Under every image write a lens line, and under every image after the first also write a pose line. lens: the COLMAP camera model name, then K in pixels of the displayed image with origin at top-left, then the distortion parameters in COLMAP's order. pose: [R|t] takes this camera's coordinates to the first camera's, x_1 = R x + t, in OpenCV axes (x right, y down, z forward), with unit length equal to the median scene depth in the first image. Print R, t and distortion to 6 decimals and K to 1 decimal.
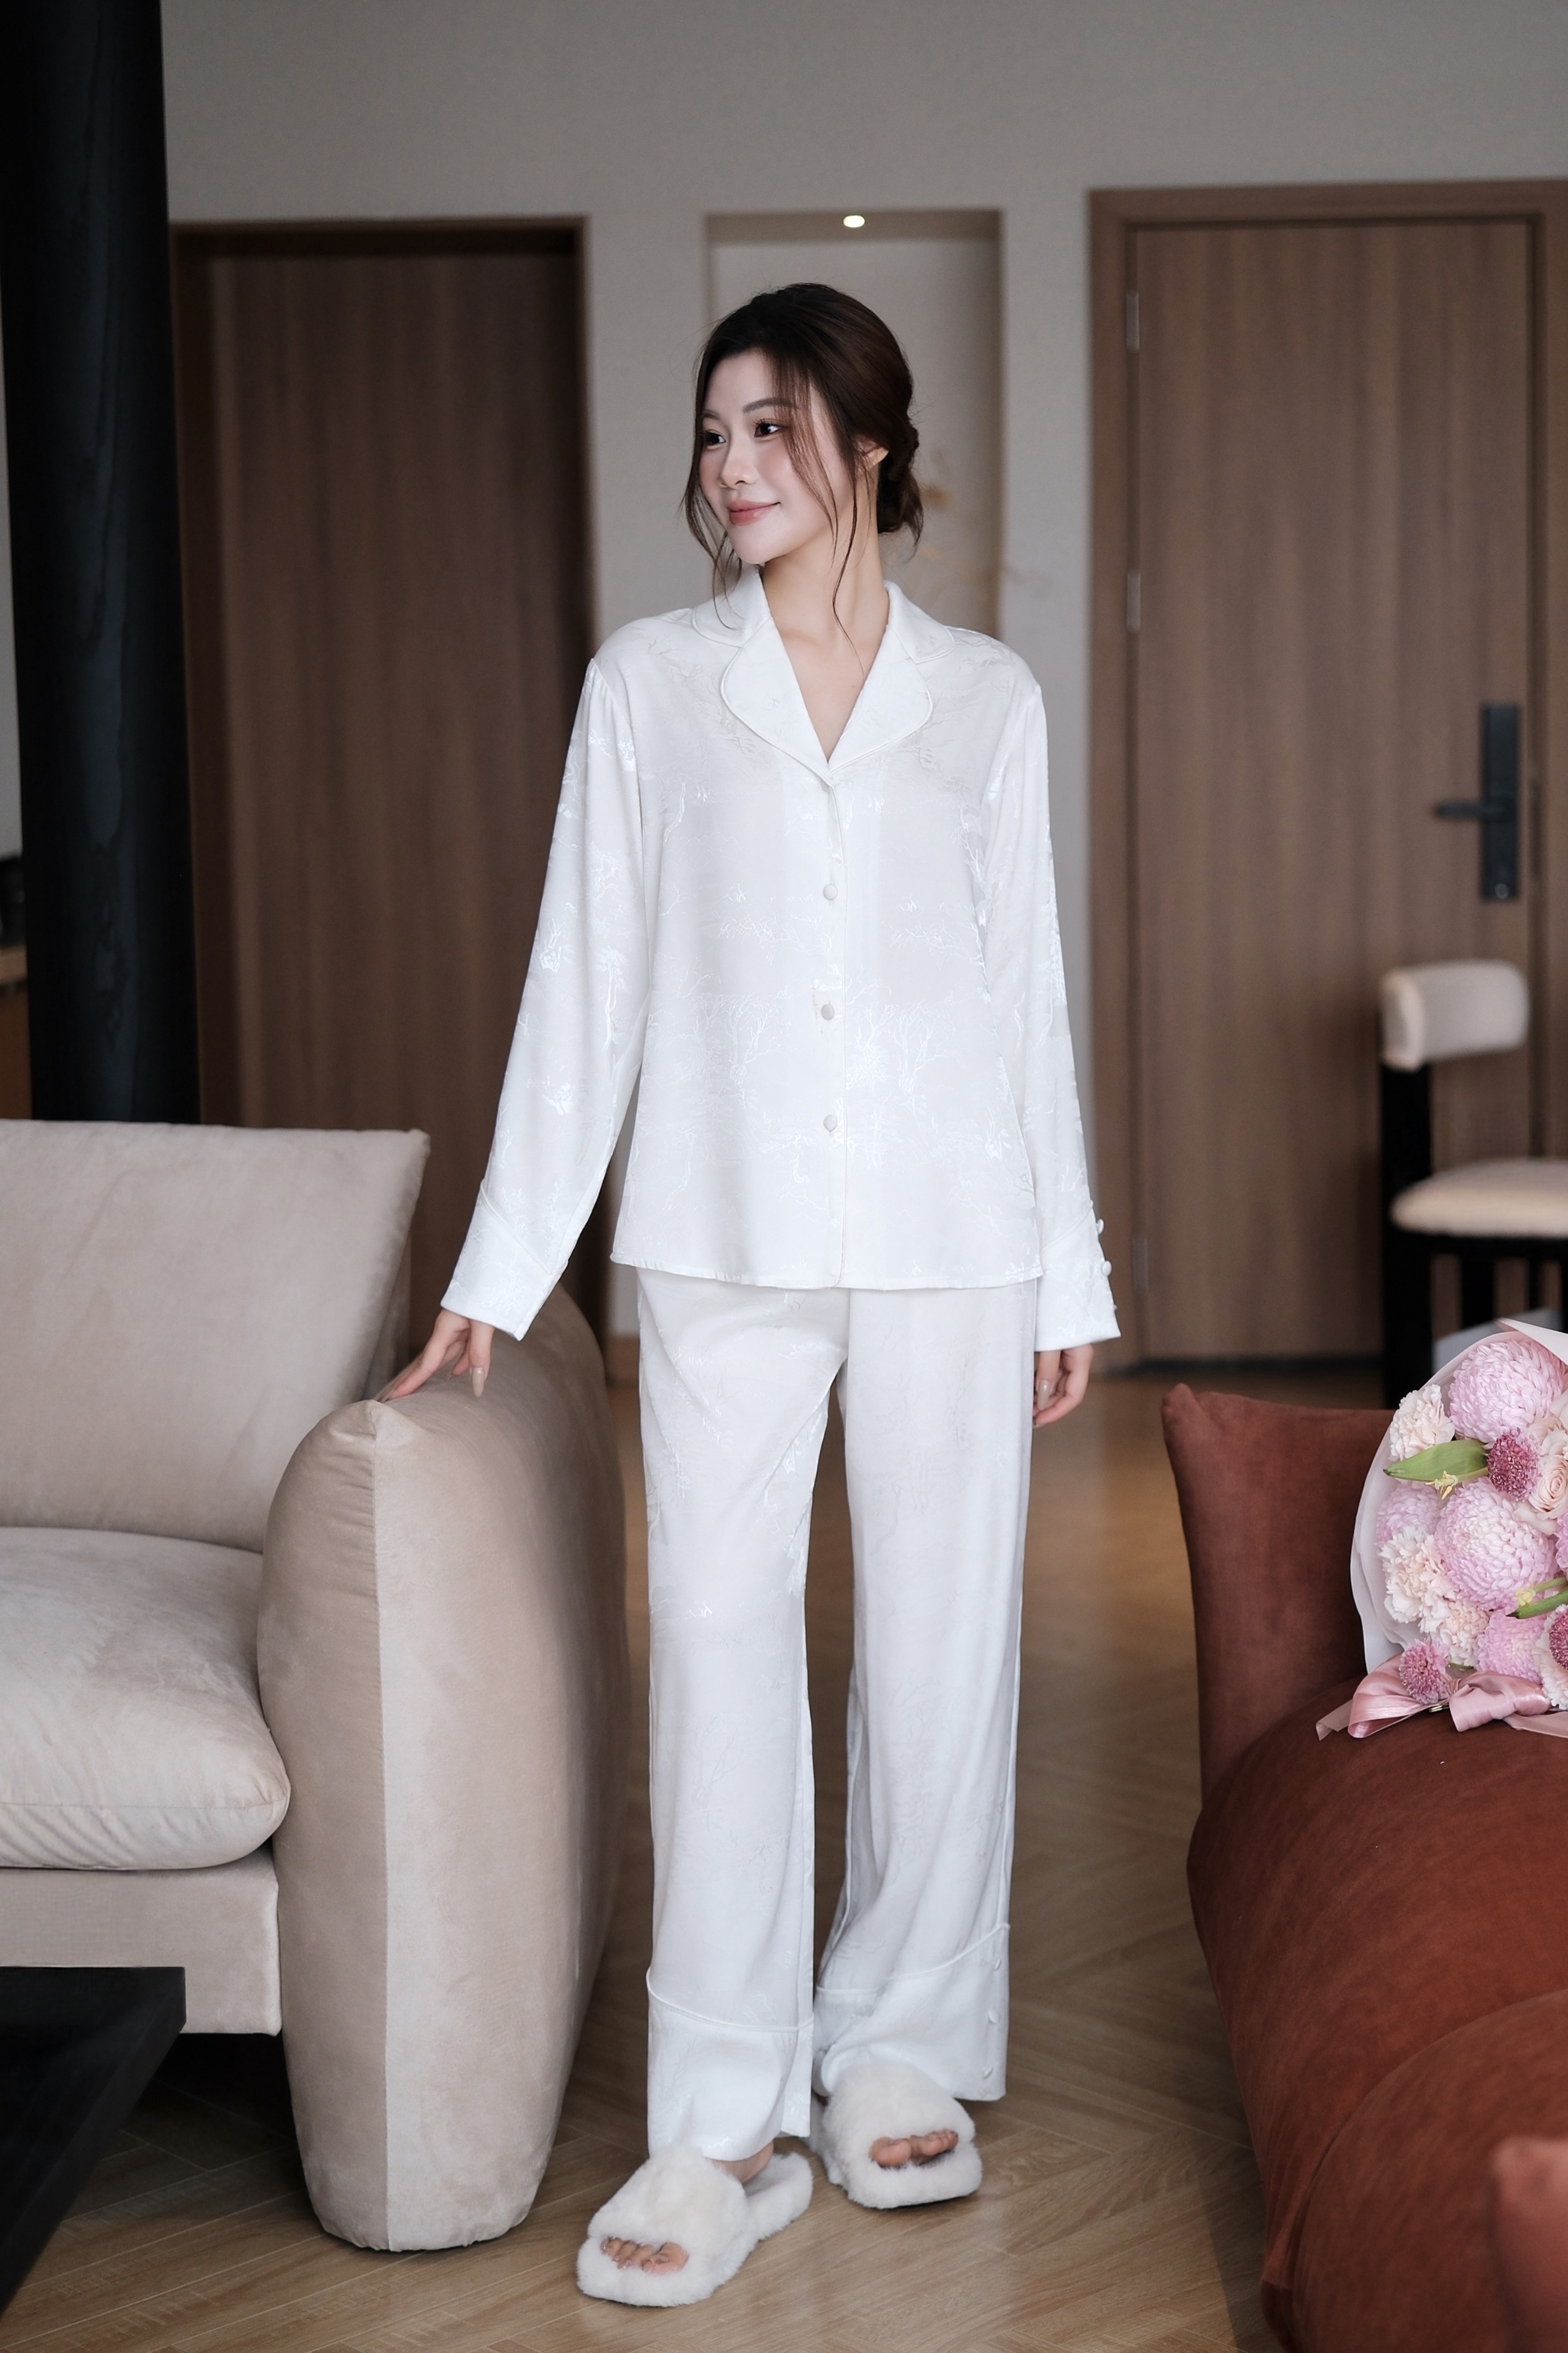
lens RADIAL K [[3555.8, 0, 784.0], [0, 3555.8, 1176.5], [0, 0, 1]] dist [-0.008371, -0.029155]
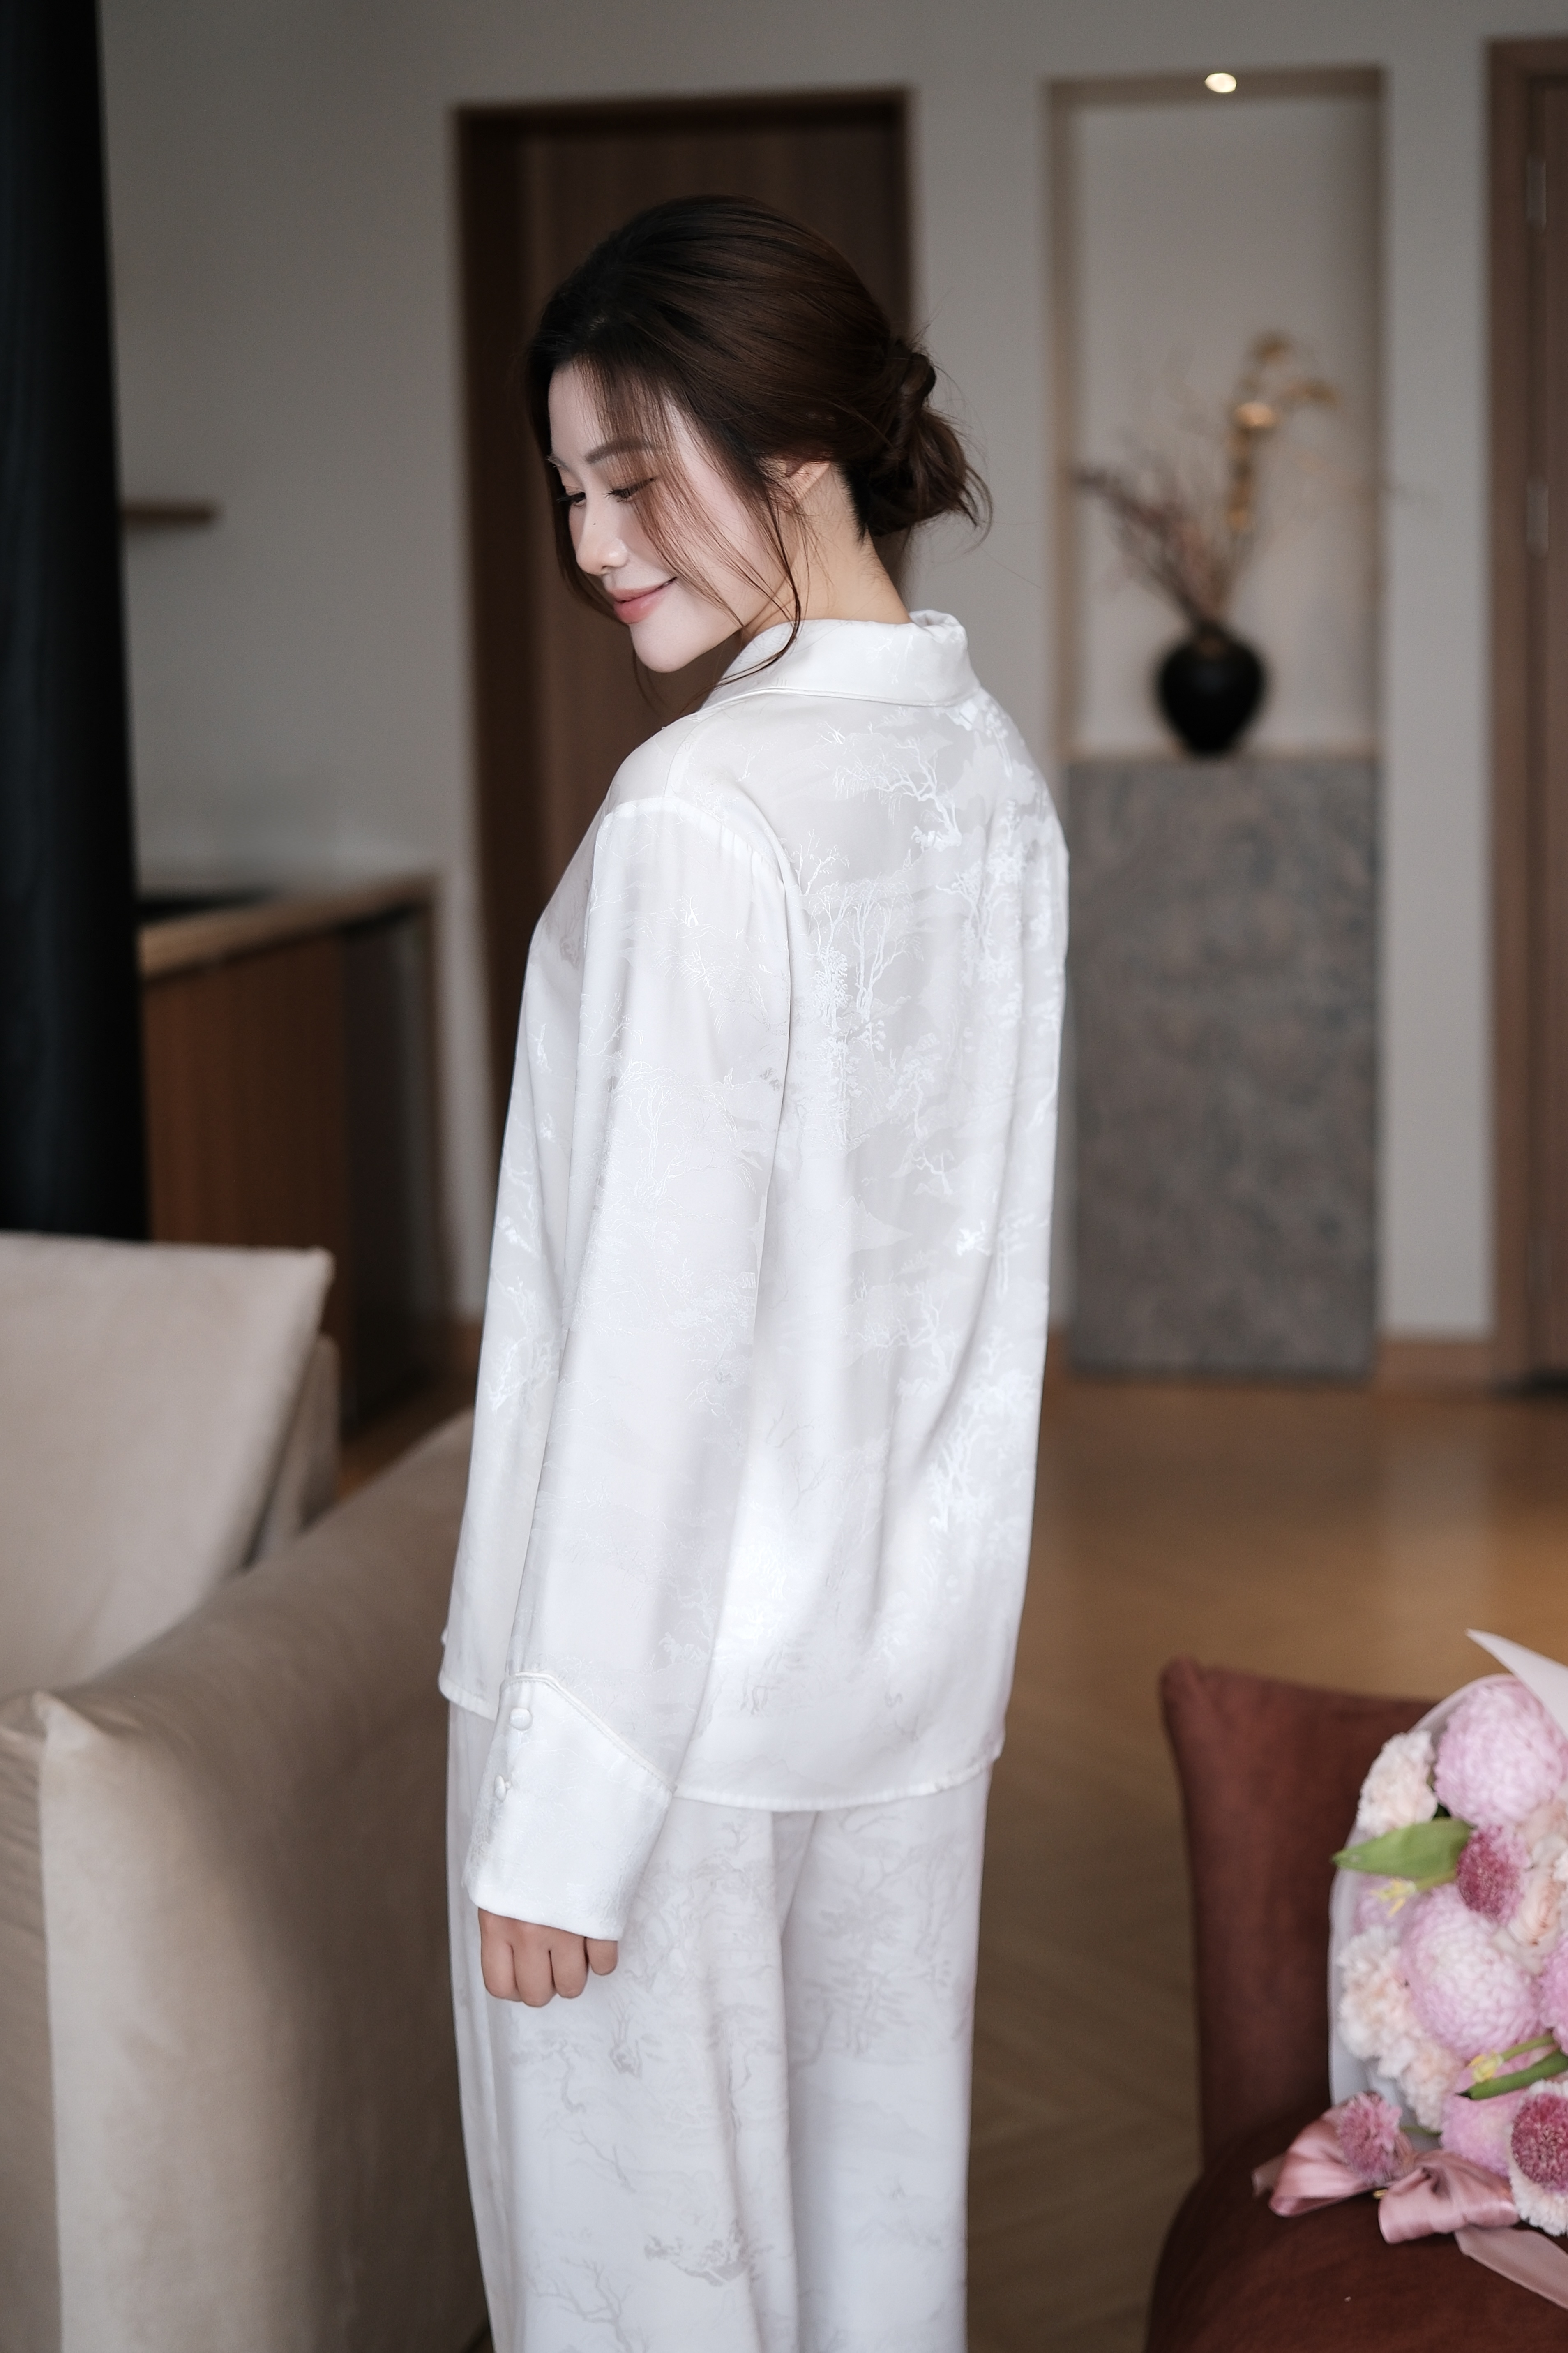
lens RADIAL K [[3555.7, 0, 784.0], [0, 3555.7, 1176.5], [0, 0, 1]] dist [-0.008371, -0.029155]
pose [[0.981981, 0.026511, -0.187110, 0.191680], [-0.017950, 0.998719, 0.047305, -0.091768], [0.188125, -0.043094, 0.981199, 0.260152]]
